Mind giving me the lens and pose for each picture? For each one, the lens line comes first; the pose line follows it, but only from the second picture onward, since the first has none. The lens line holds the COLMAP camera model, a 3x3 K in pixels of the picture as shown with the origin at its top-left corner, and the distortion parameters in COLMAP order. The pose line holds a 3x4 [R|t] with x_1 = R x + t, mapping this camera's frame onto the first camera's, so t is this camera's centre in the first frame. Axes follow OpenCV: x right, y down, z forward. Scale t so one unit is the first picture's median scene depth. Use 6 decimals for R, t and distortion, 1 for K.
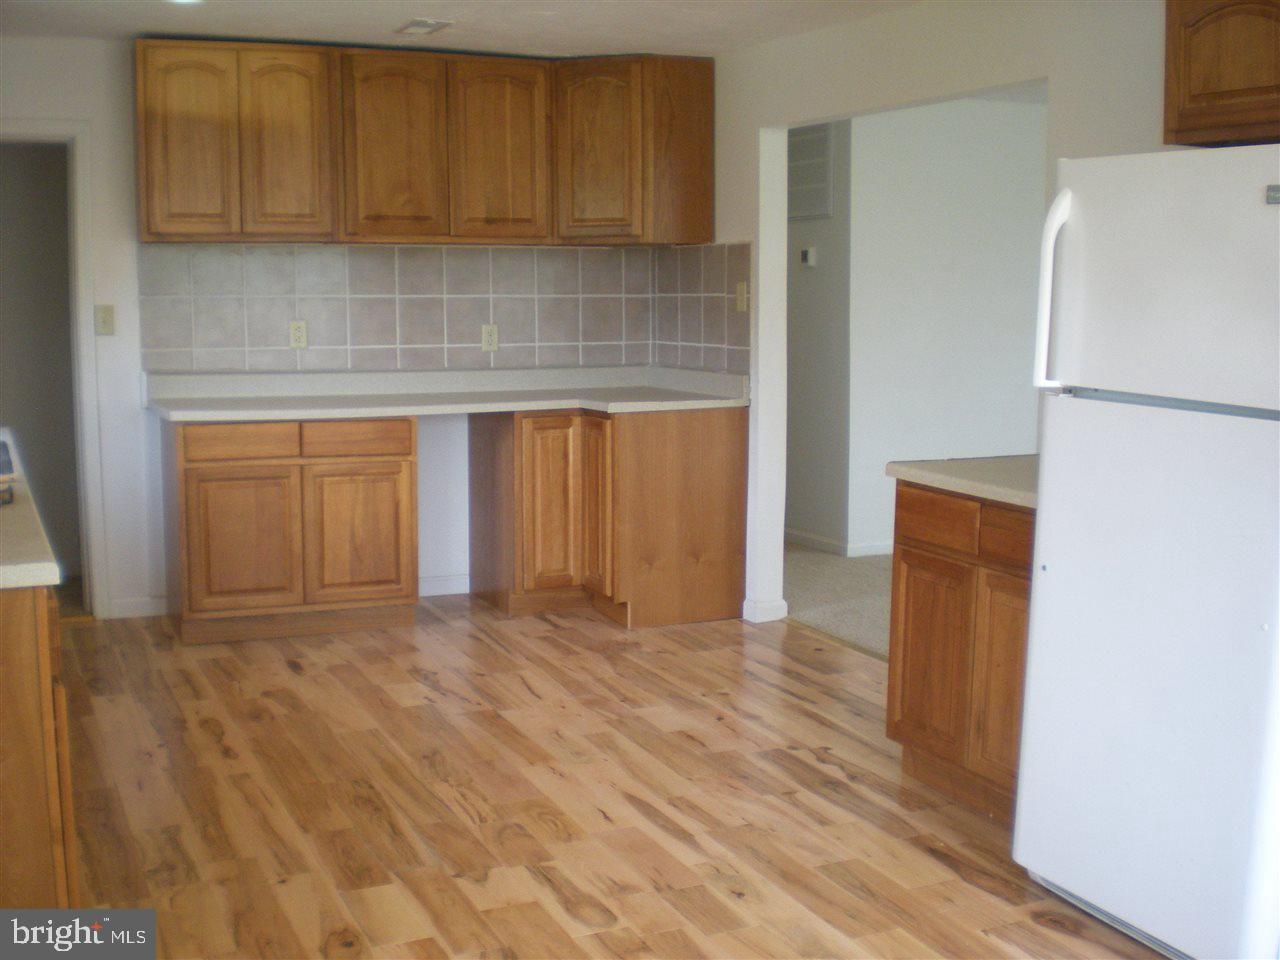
lens RADIAL K [[1440.0, 0, 640.0], [0, 1440.0, 480.0], [0, 0, 1]] dist [-0.074140, -0.198705]
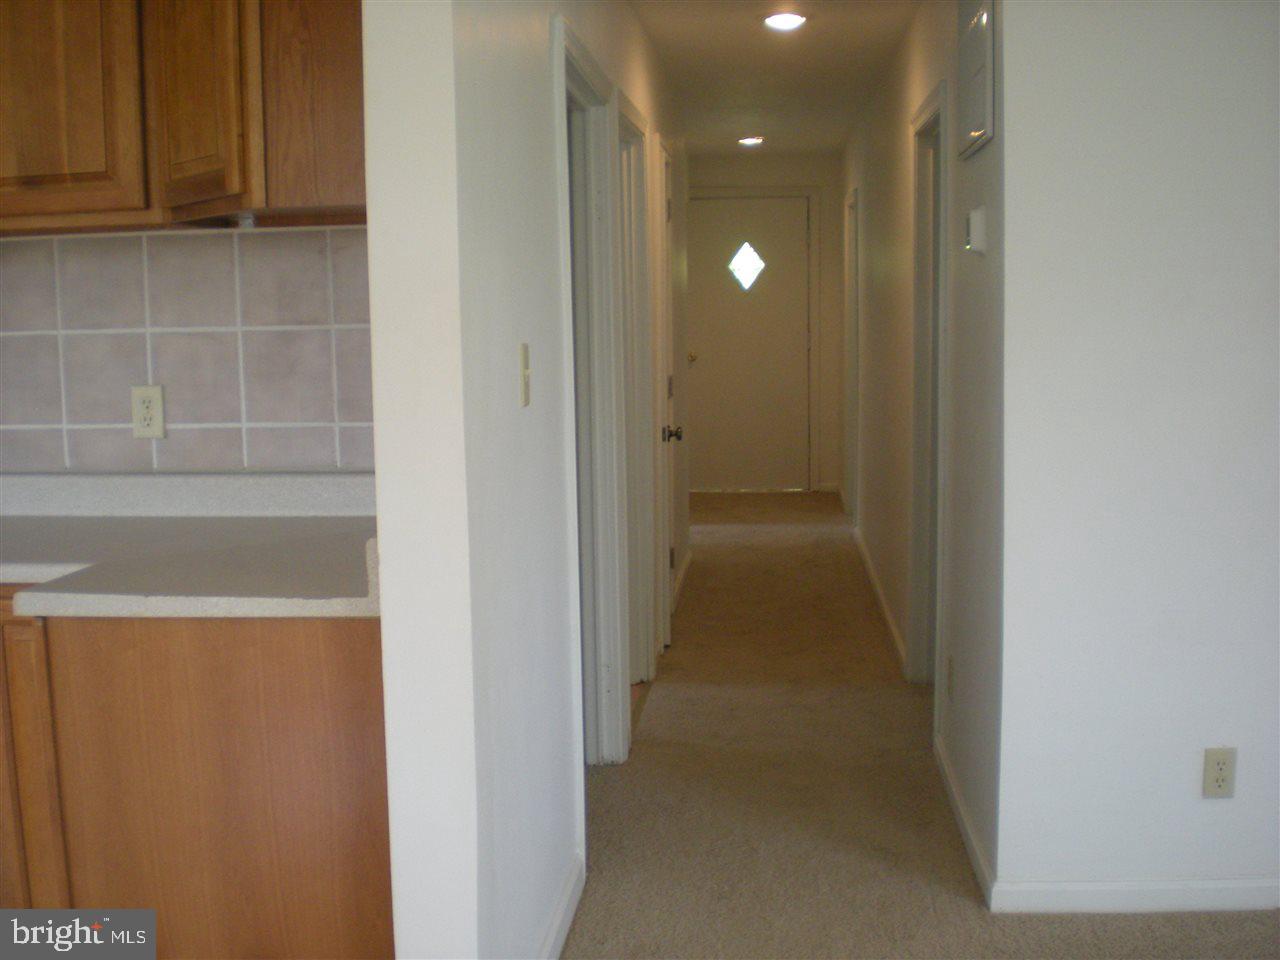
lens RADIAL K [[1440.0, 0, 640.0], [0, 1440.0, 480.0], [0, 0, 1]] dist [-0.074140, -0.198705]
pose [[0.862686, 0.050008, -0.503261, 0.303421], [-0.053152, 0.998554, 0.008111, -0.088600], [0.502938, 0.019752, 0.864097, 0.655045]]
